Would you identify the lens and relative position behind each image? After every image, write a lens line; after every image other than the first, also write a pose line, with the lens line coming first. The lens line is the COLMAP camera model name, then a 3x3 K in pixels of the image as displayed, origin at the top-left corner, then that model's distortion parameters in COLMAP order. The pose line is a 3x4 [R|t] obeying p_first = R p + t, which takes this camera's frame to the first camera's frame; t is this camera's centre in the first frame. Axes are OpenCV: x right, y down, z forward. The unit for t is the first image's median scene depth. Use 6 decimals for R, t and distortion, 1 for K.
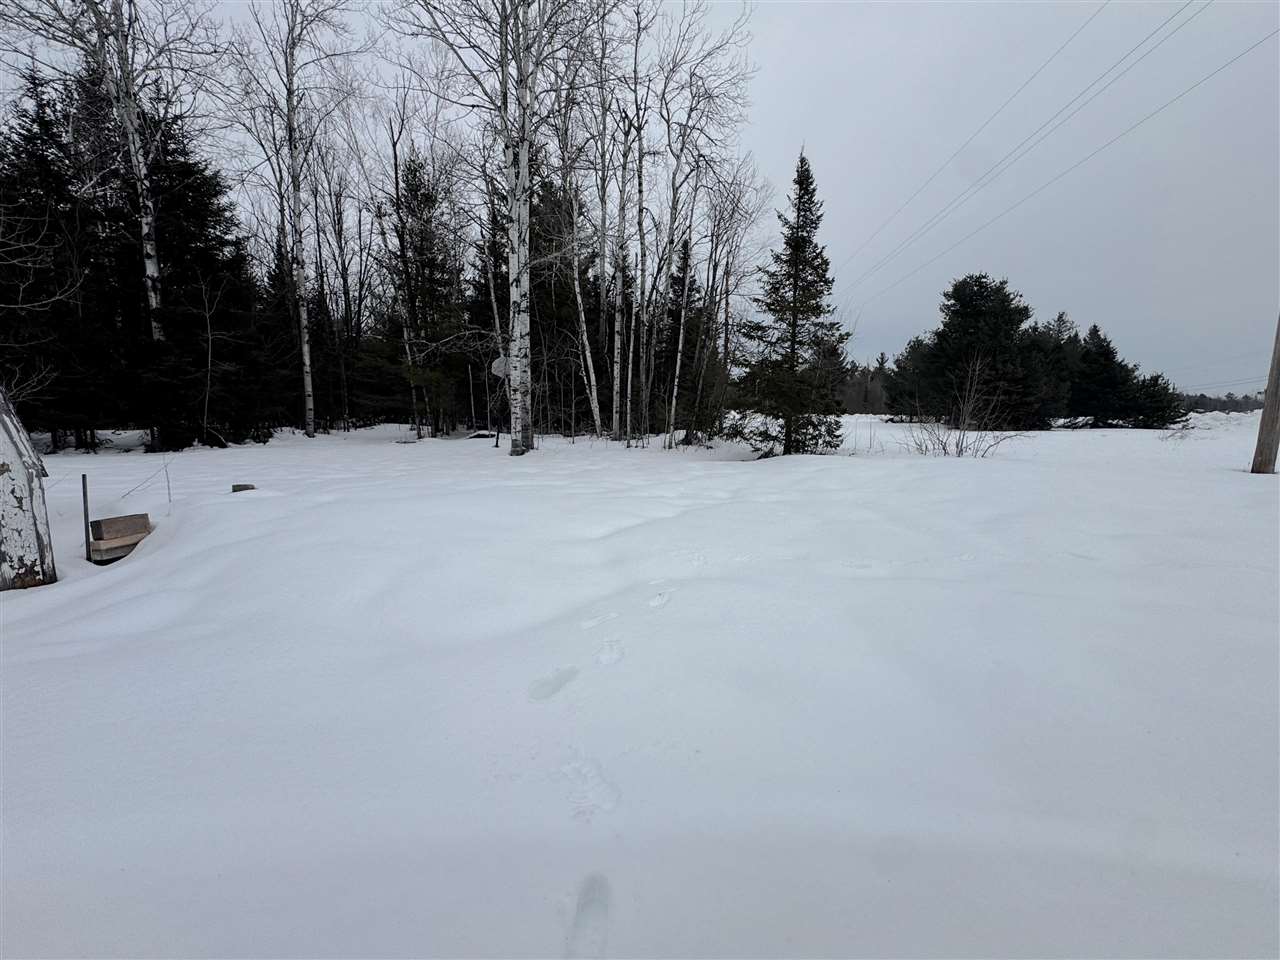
lens RADIAL K [[555.7, 0, 640.9], [0, 555.7, 476.1], [0, 0, 1]] dist [-0.001905, -0.000191]
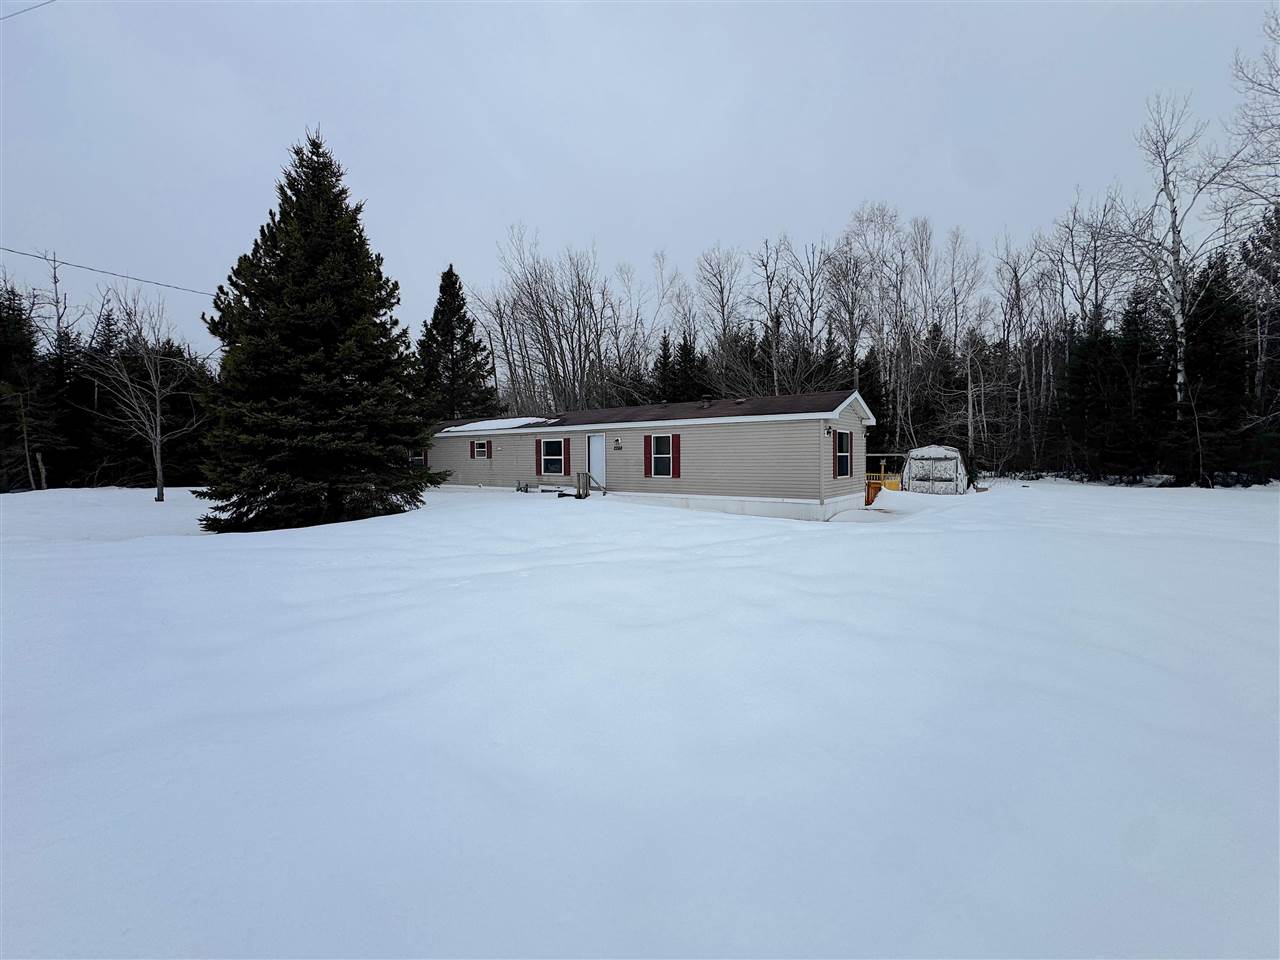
lens RADIAL K [[555.7, 0, 640.9], [0, 555.7, 476.1], [0, 0, 1]] dist [-0.001905, -0.000191]
pose [[-0.196505, 0.023215, -0.980228, 0.856749], [-0.123058, 0.991231, 0.048145, 0.026758], [0.972750, 0.130086, -0.191925, -0.167341]]
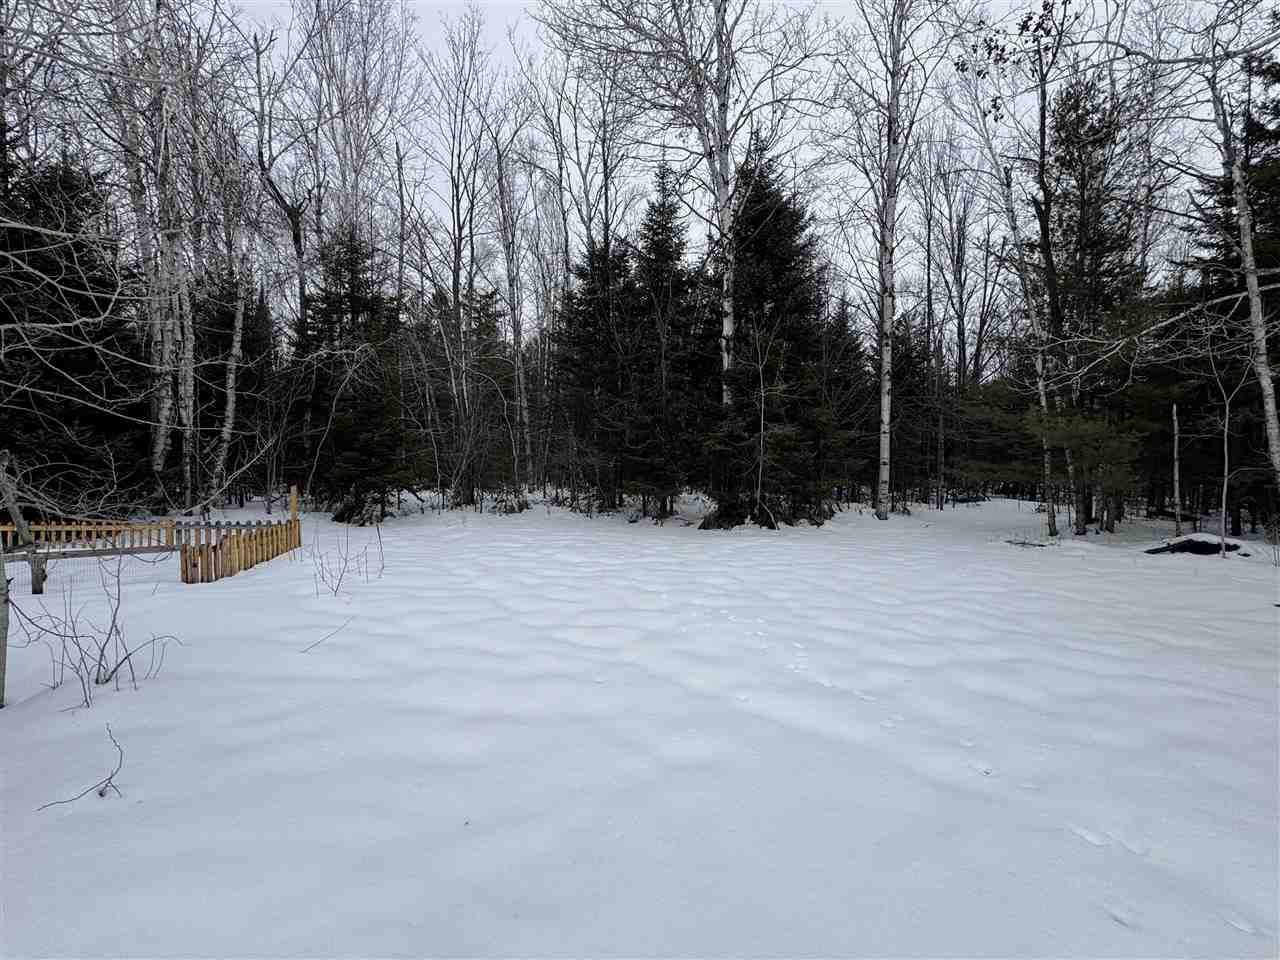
lens RADIAL K [[555.7, 0, 640.9], [0, 555.7, 476.1], [0, 0, 1]] dist [-0.001905, -0.000191]
pose [[0.526587, 0.022103, -0.849834, -0.142126], [-0.111593, 0.992809, -0.043326, -0.061409], [0.842765, 0.117650, 0.525267, 0.347592]]
